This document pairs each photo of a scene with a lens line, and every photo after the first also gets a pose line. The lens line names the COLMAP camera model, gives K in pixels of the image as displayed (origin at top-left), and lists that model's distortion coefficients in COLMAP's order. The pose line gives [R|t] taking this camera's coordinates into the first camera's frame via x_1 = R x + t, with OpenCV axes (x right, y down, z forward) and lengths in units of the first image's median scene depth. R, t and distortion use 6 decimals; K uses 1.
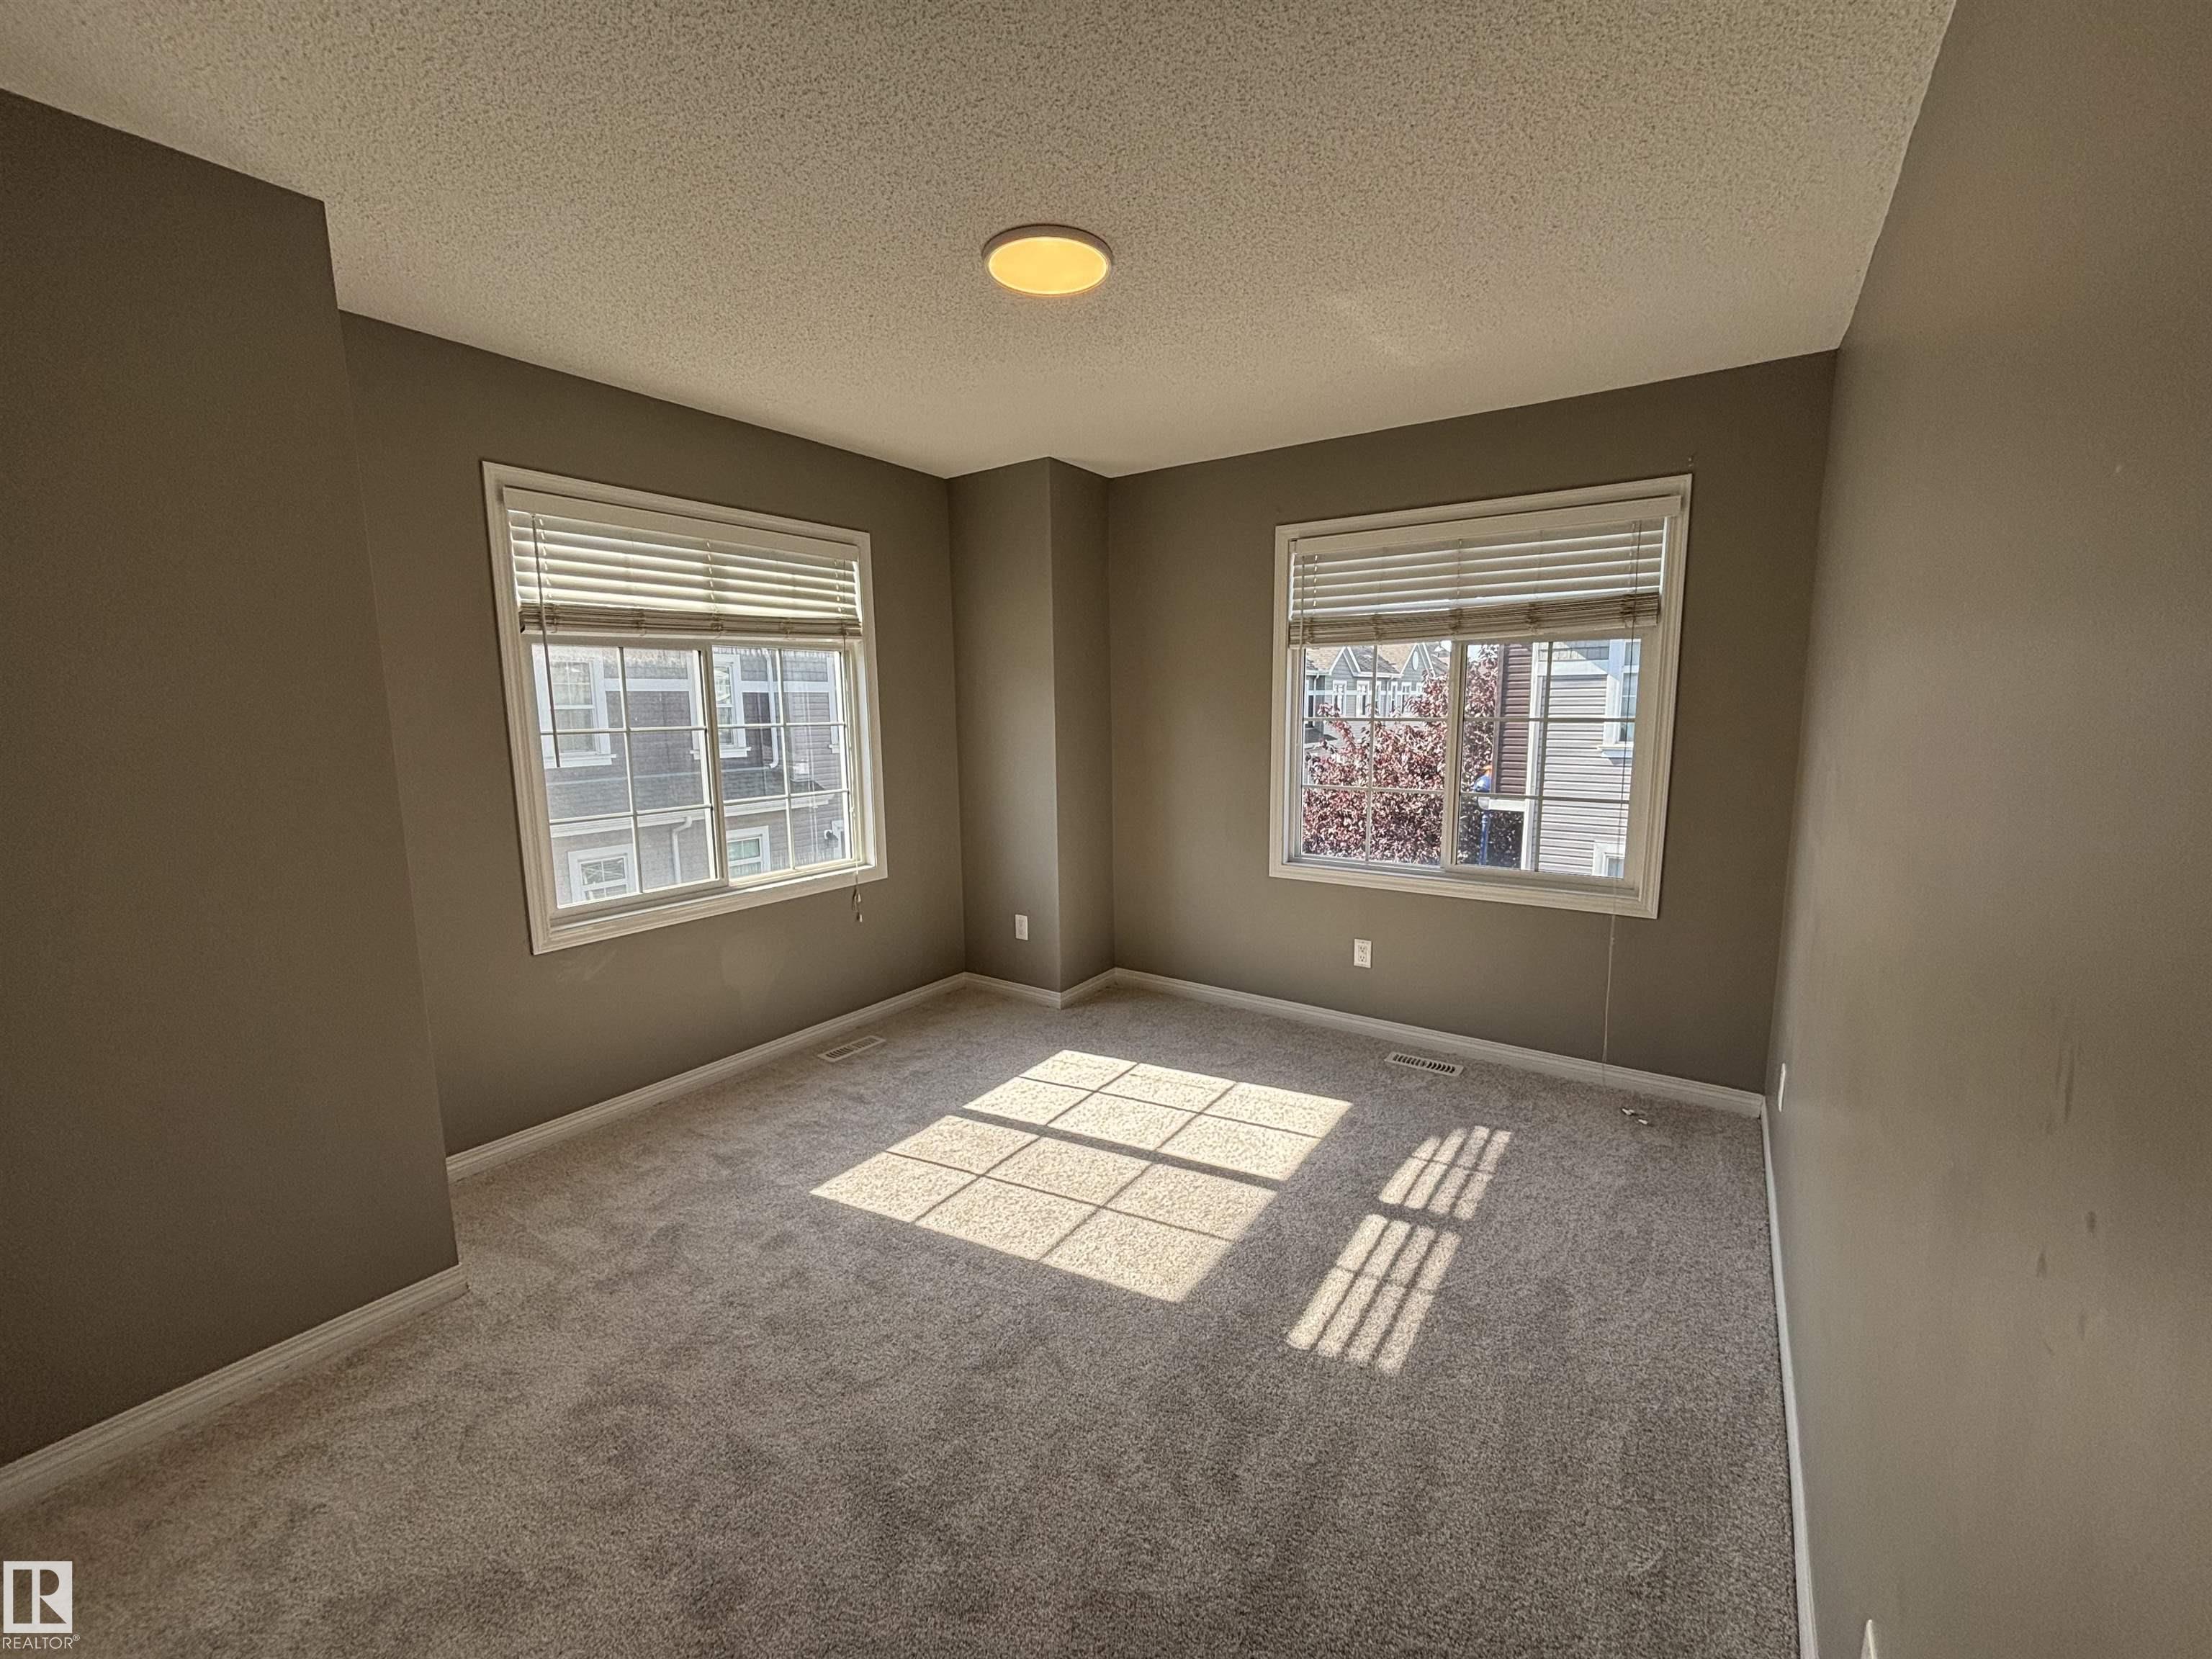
lens RADIAL K [[888.1, 0, 1095.7], [0, 888.1, 835.8], [0, 0, 1]] dist [-0.003909, 0.000066]
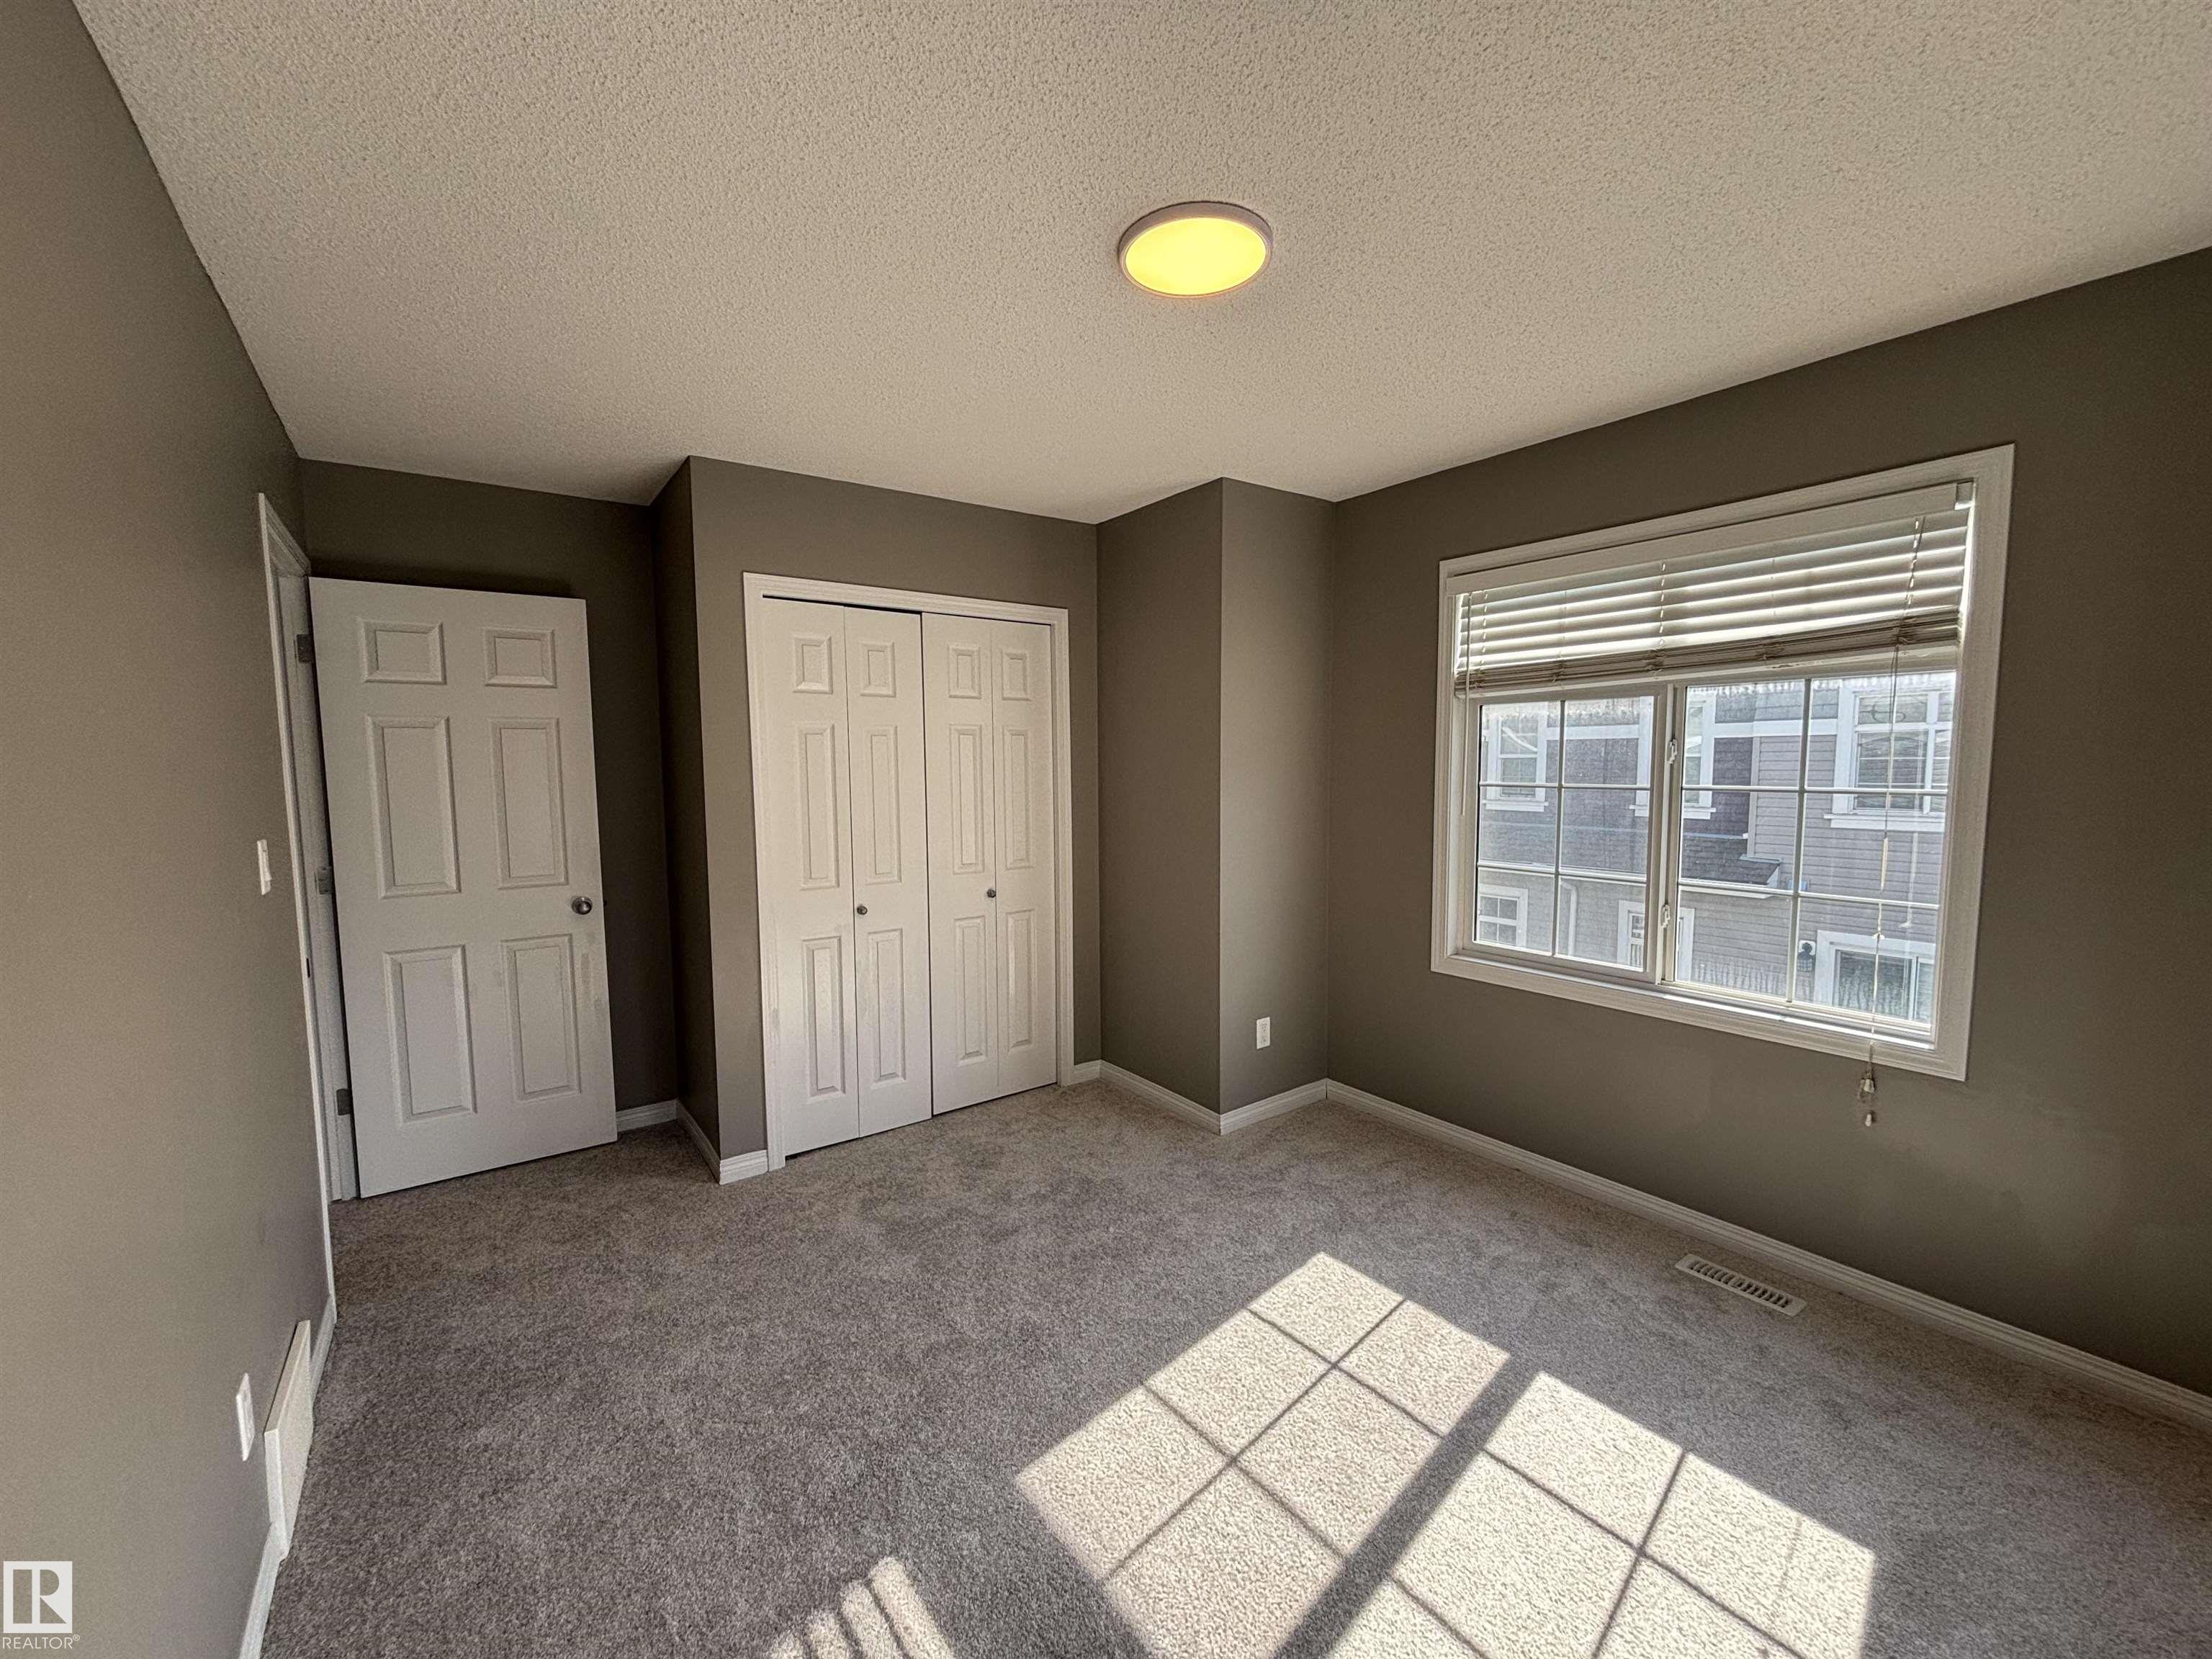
lens RADIAL K [[888.1, 0, 1101.1], [0, 888.1, 827.4], [0, 0, 1]] dist [-0.003909, 0.000066]
pose [[-0.323071, 0.084199, -0.942622, 0.560643], [-0.132788, 0.982148, 0.133241, -0.139791], [0.937013, 0.168215, -0.306123, 0.857473]]
